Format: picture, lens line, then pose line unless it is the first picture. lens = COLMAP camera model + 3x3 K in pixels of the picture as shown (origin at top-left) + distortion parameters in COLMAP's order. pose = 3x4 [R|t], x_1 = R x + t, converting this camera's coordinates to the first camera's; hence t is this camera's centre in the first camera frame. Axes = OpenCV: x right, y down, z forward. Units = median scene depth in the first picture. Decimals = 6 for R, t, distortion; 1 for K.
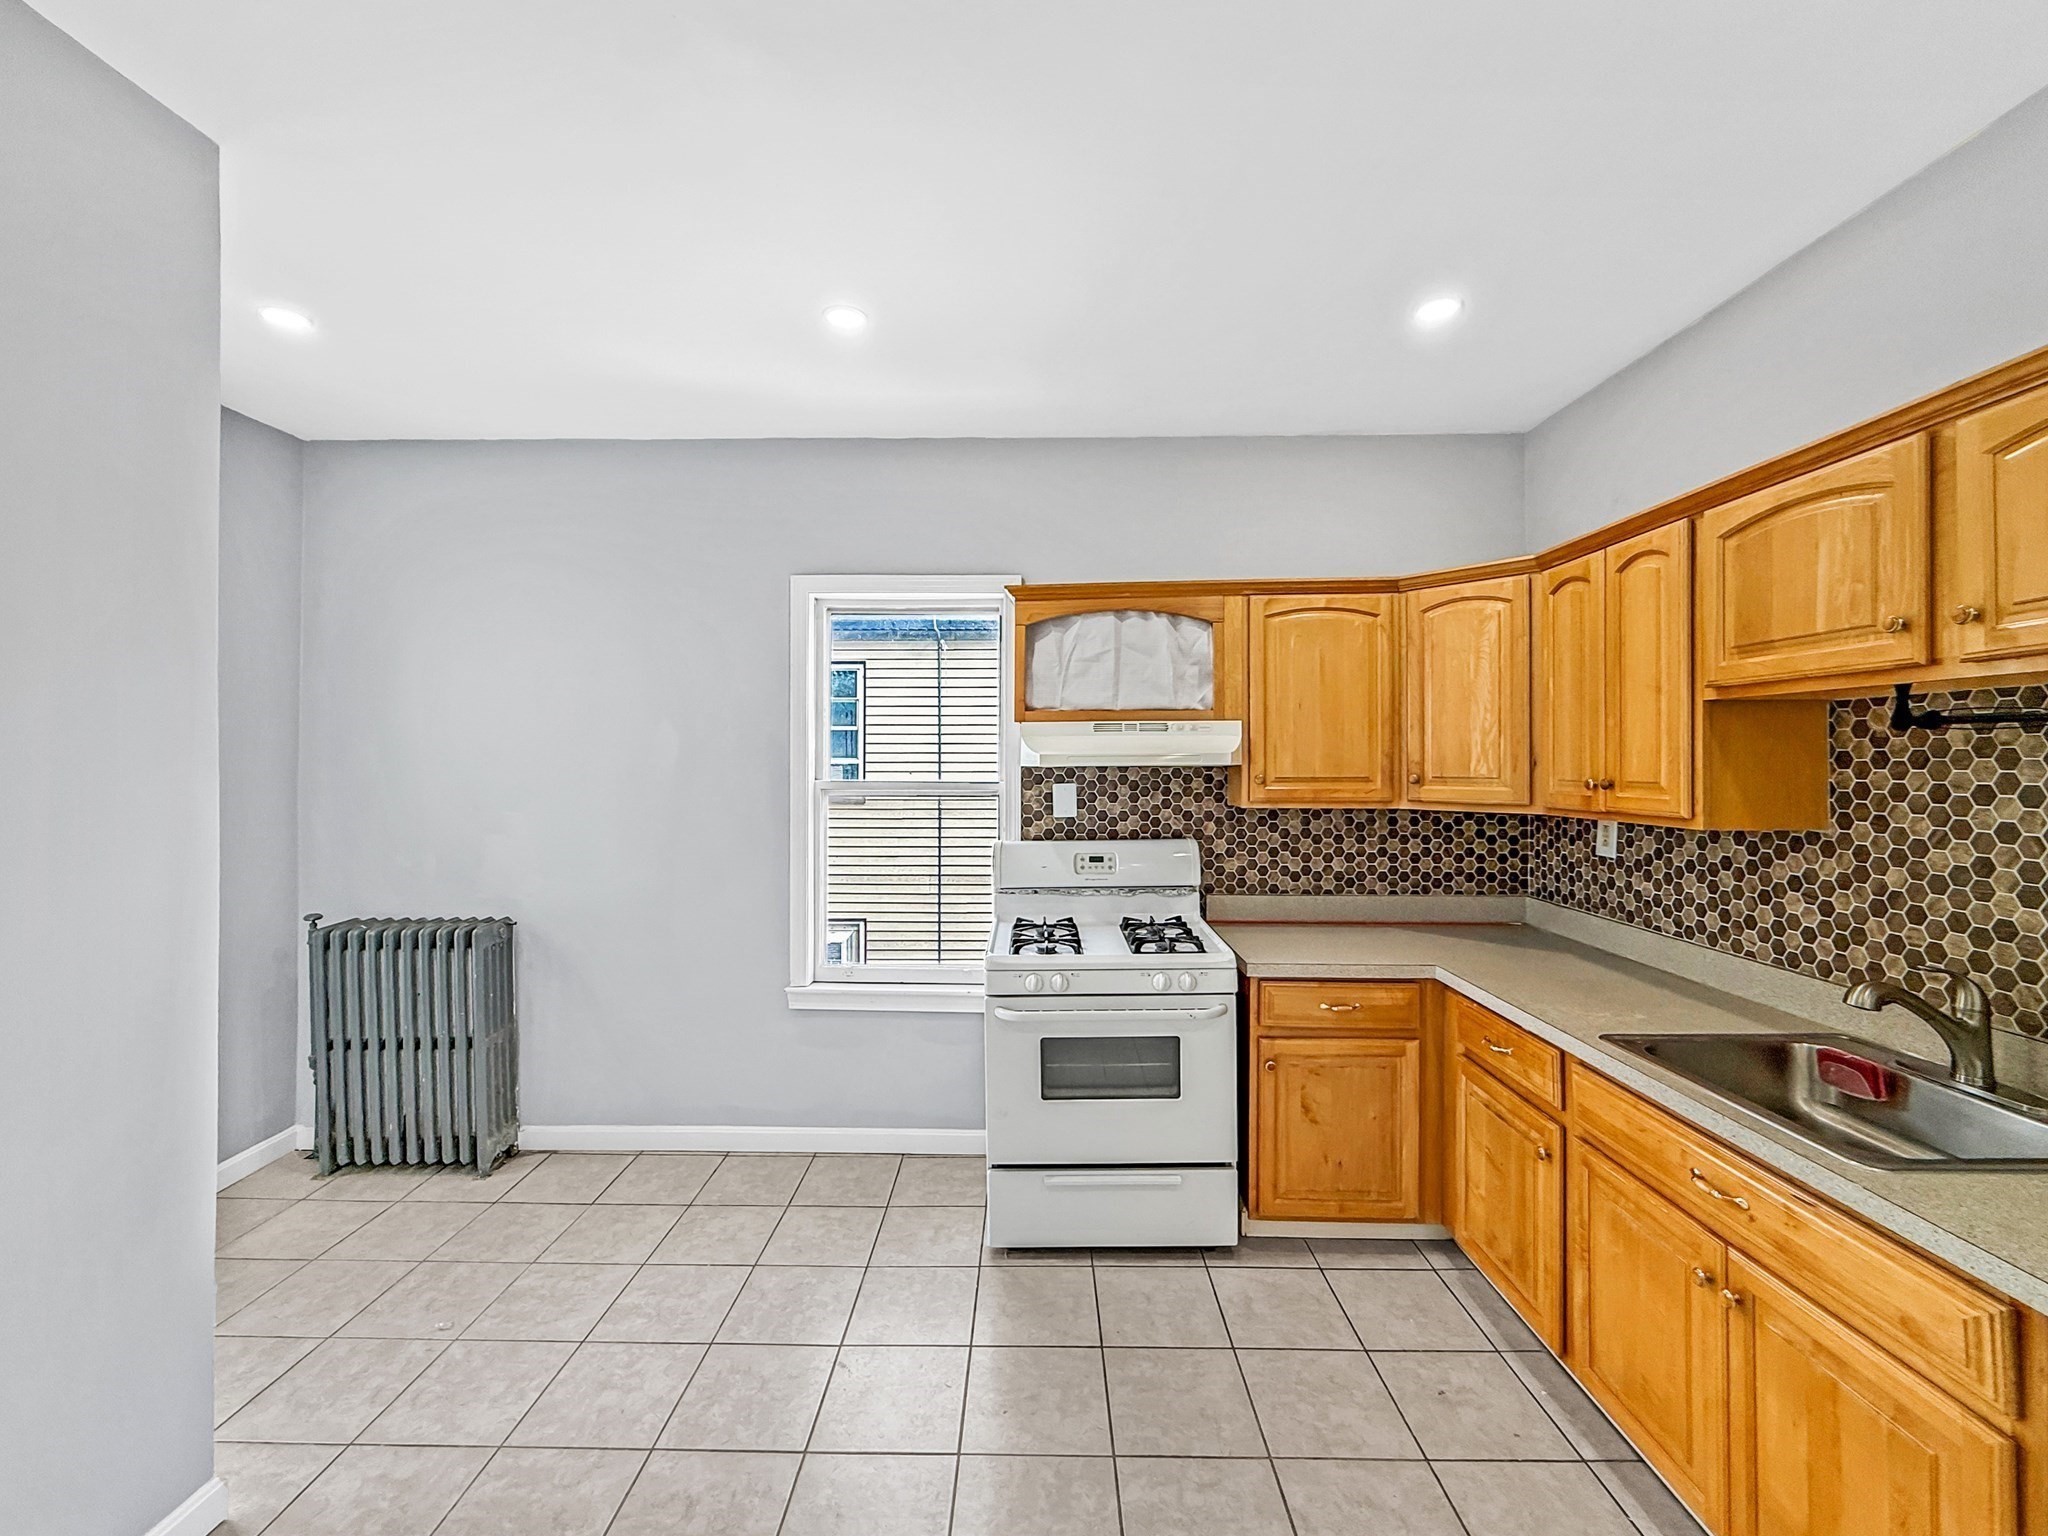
lens RADIAL K [[859.5, 0, 963.5], [0, 859.5, 762.0], [0, 0, 1]] dist [0.001264, 0.000050]
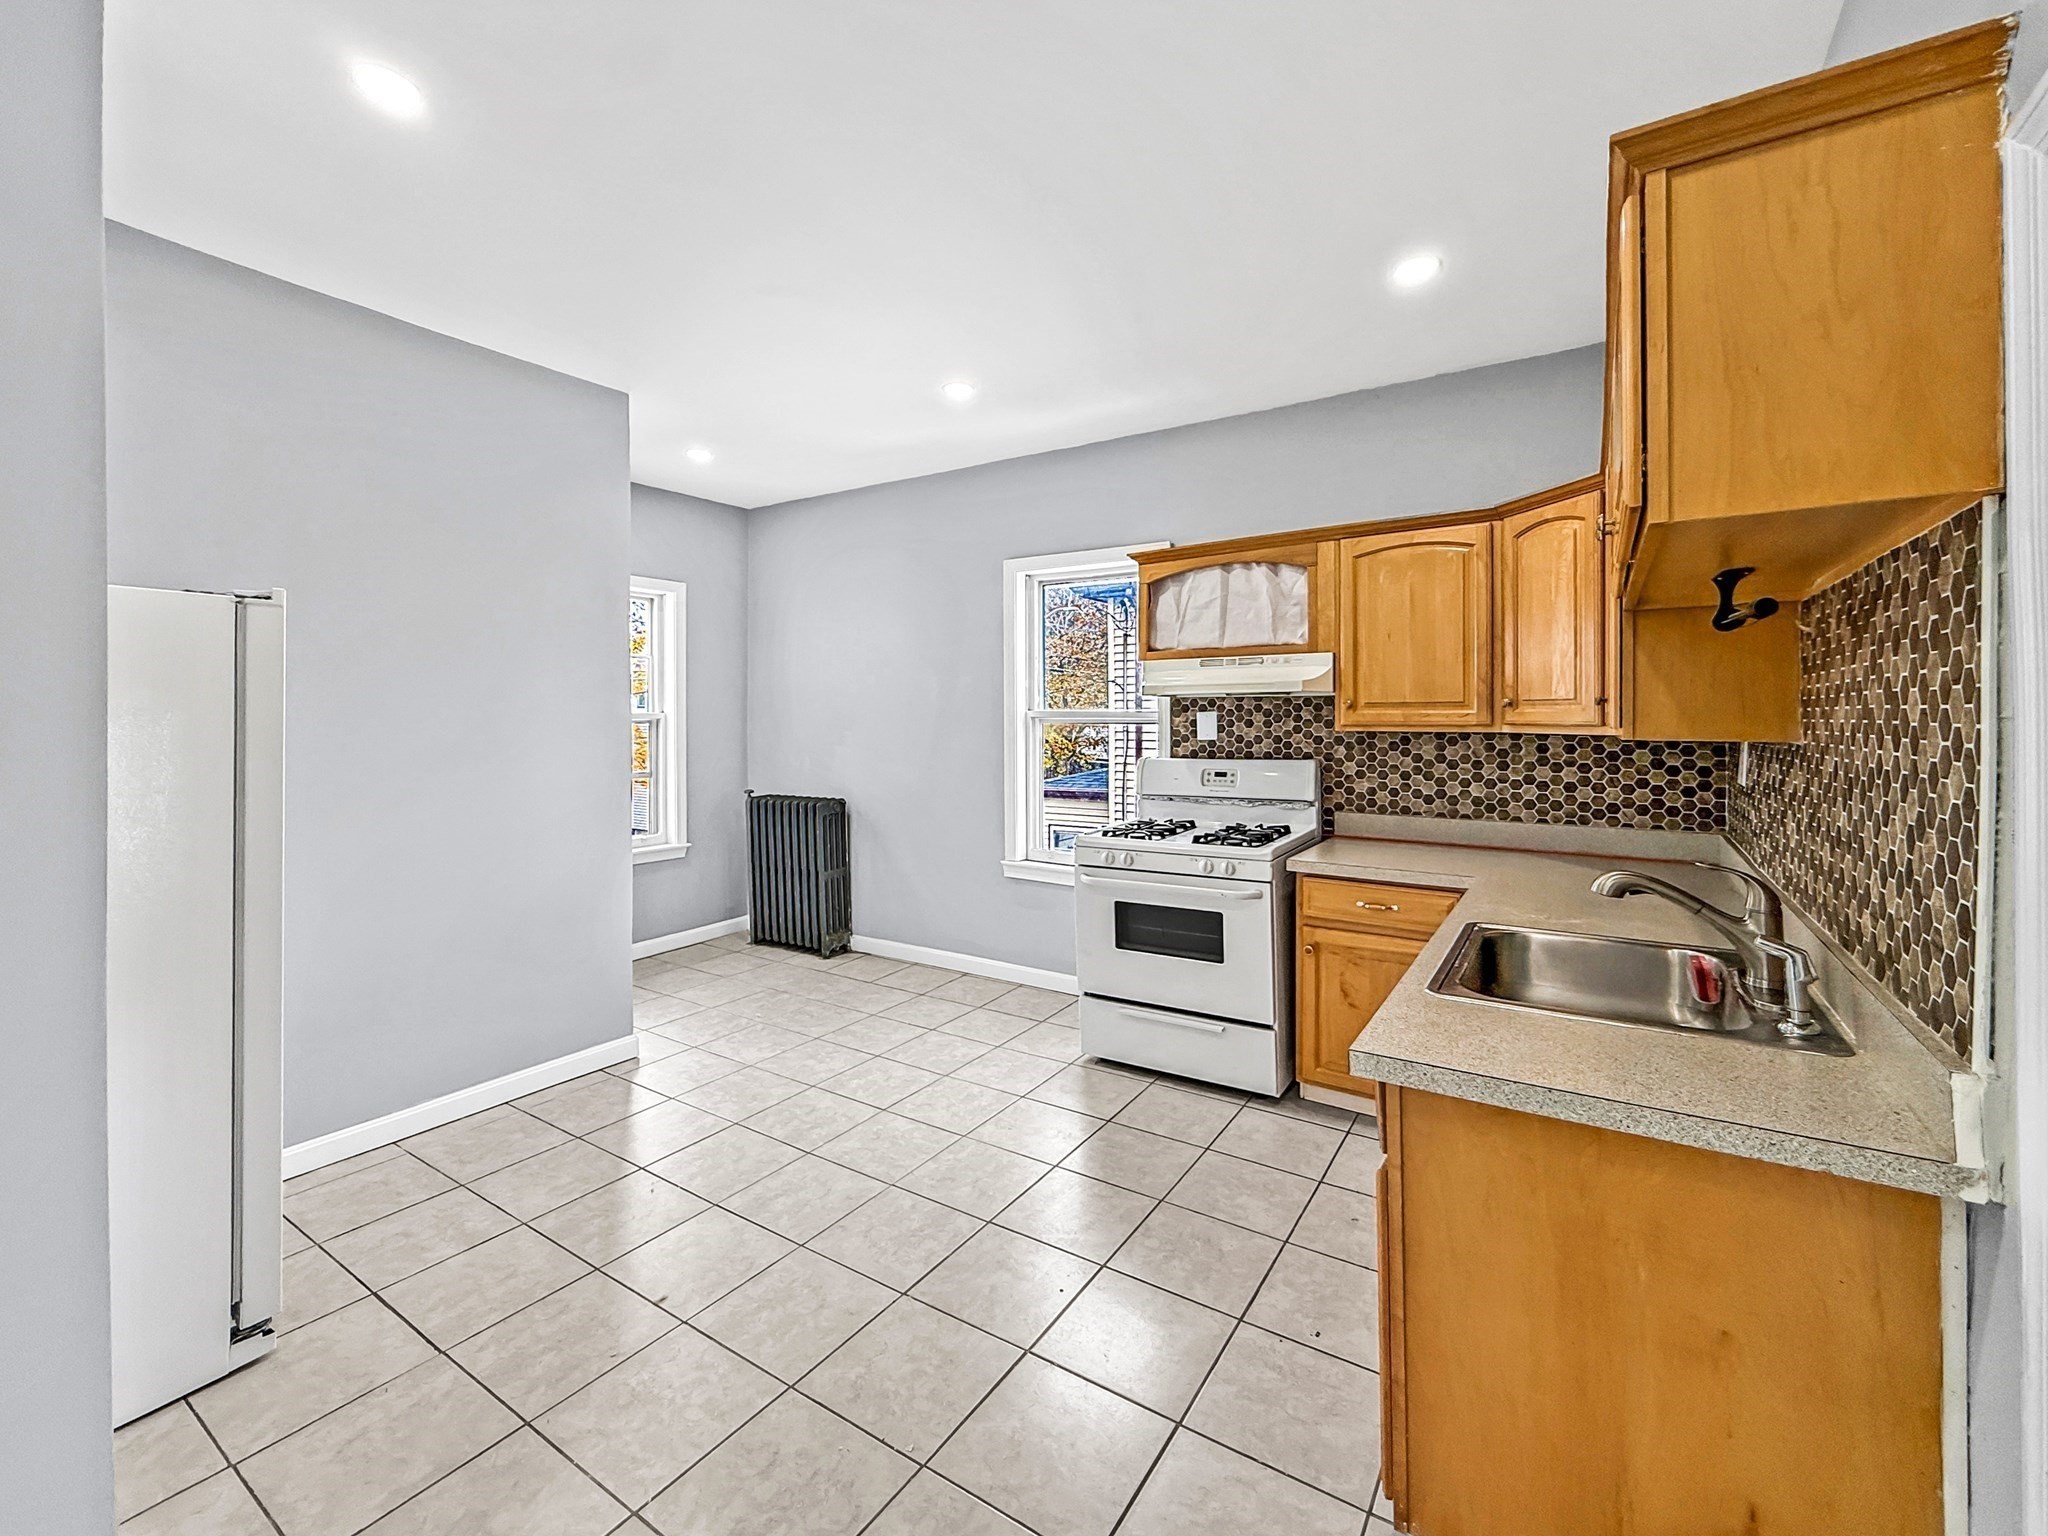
lens RADIAL K [[821.0, 0, 1005.1], [0, 821.0, 723.2], [0, 0, 1]] dist [0.001534, 0.000117]
pose [[0.862284, 0.001577, -0.506423, 0.463766], [0.002975, 0.999962, 0.008180, 0.031546], [0.506416, -0.008560, 0.862247, -0.129318]]
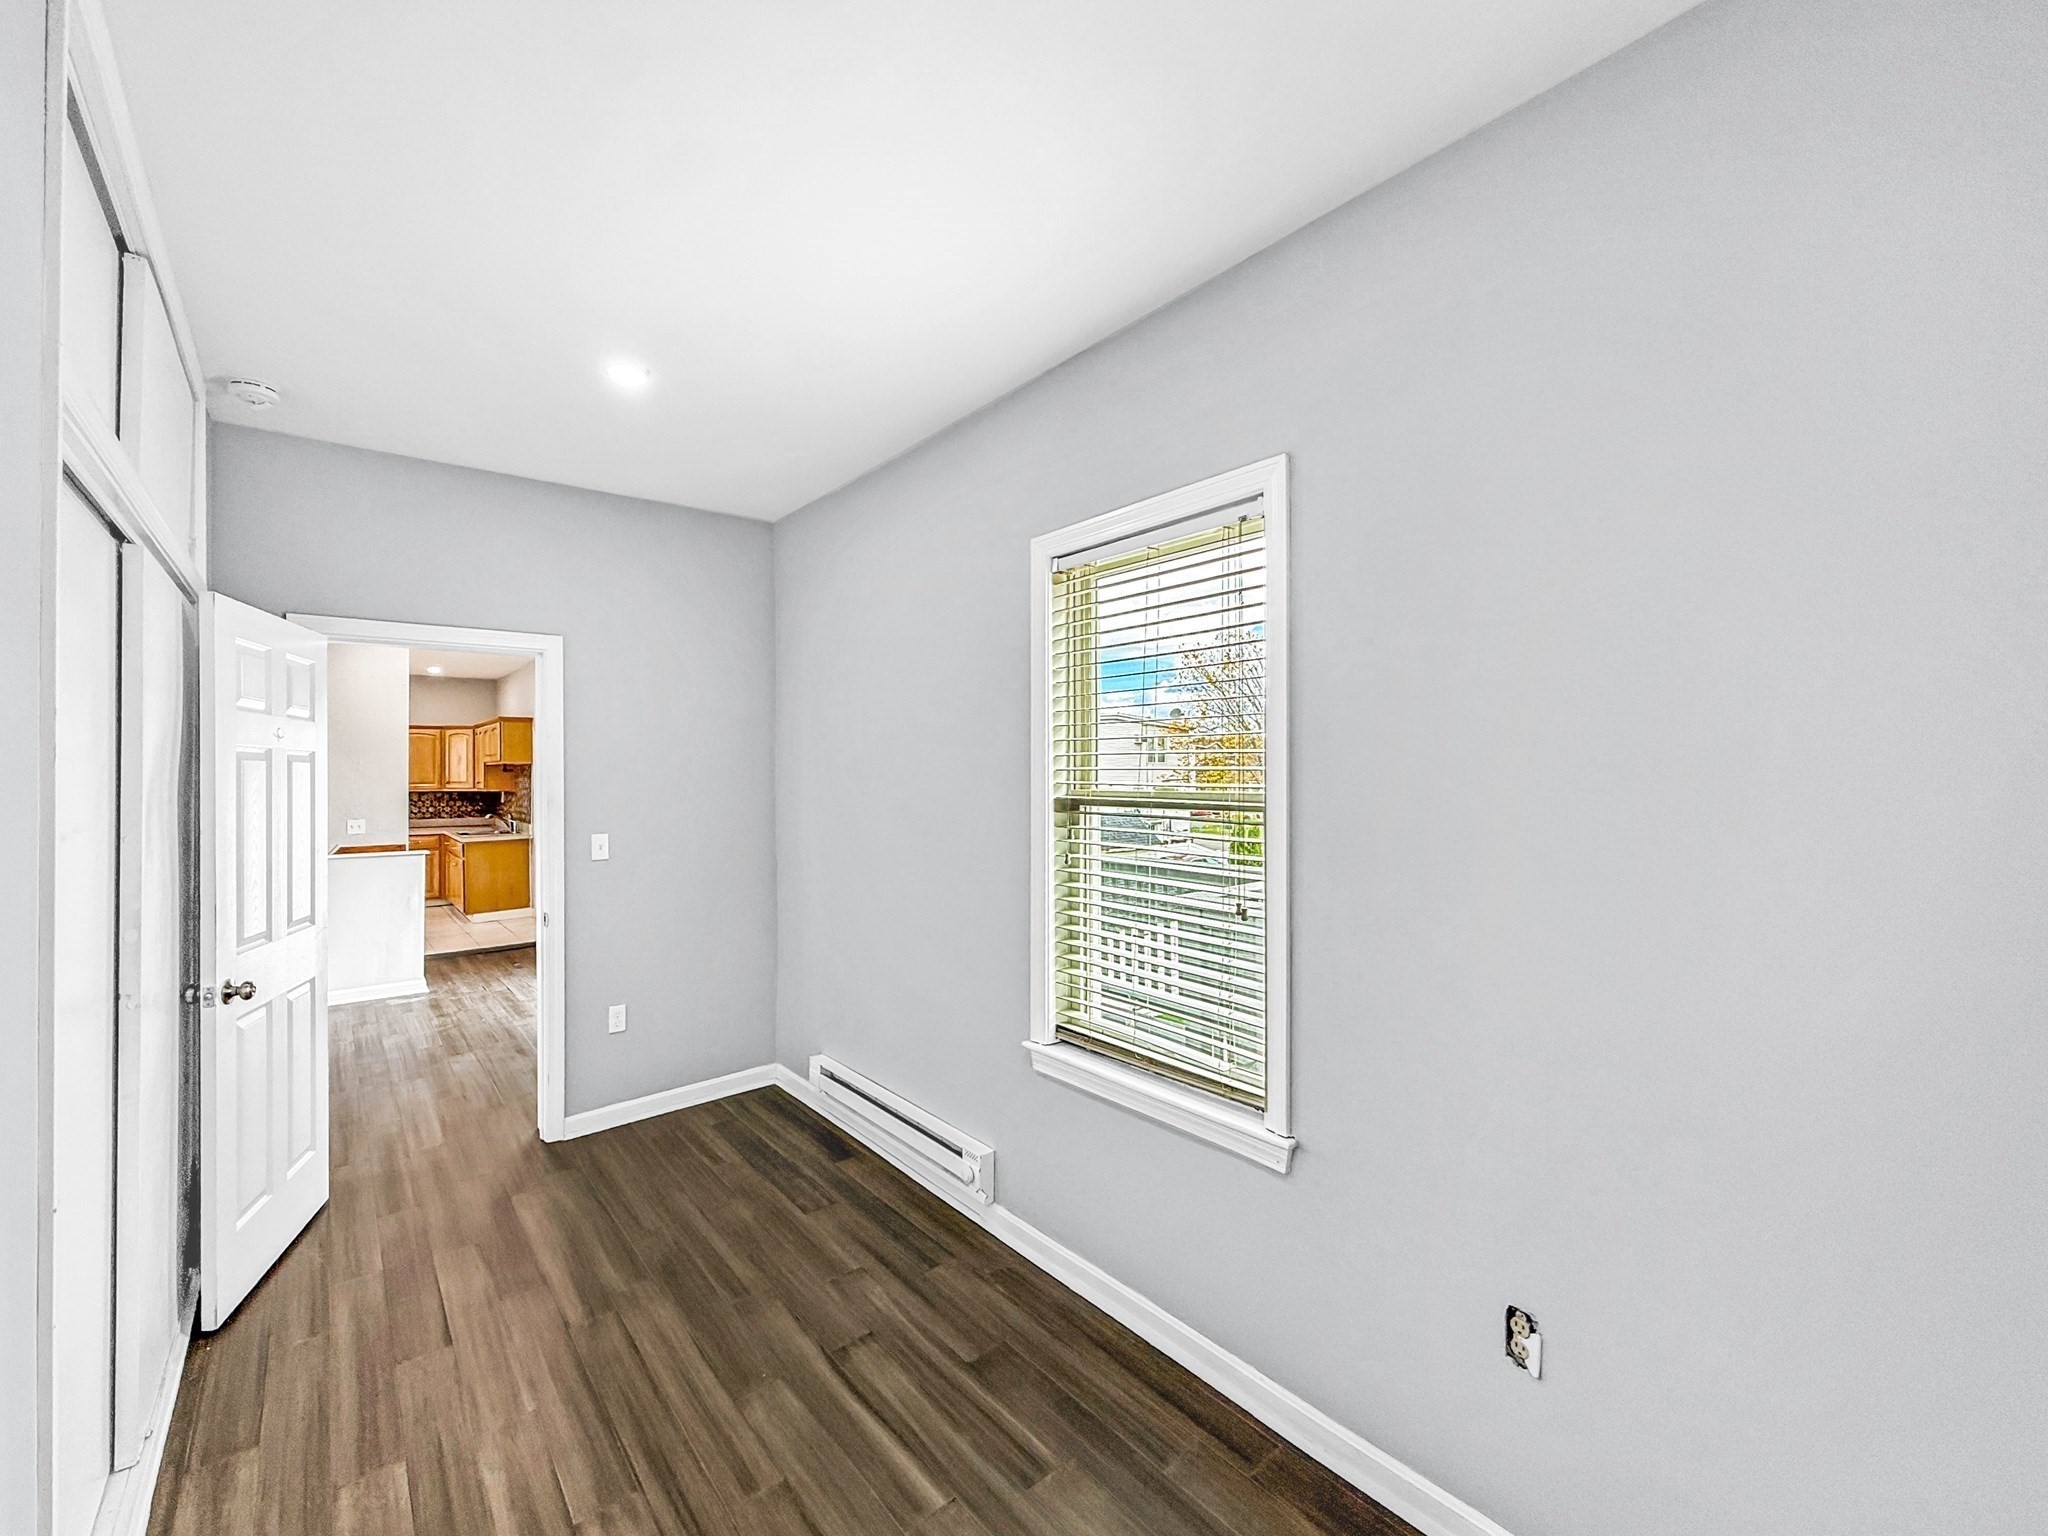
lens RADIAL K [[859.5, 0, 963.5], [0, 859.5, 762.0], [0, 0, 1]] dist [0.001264, 0.000050]
pose [[0.742555, -0.004916, 0.669767, -0.259495], [0.014493, 0.999857, -0.008729, -0.004997], [-0.669629, 0.016189, 0.742520, -2.887491]]
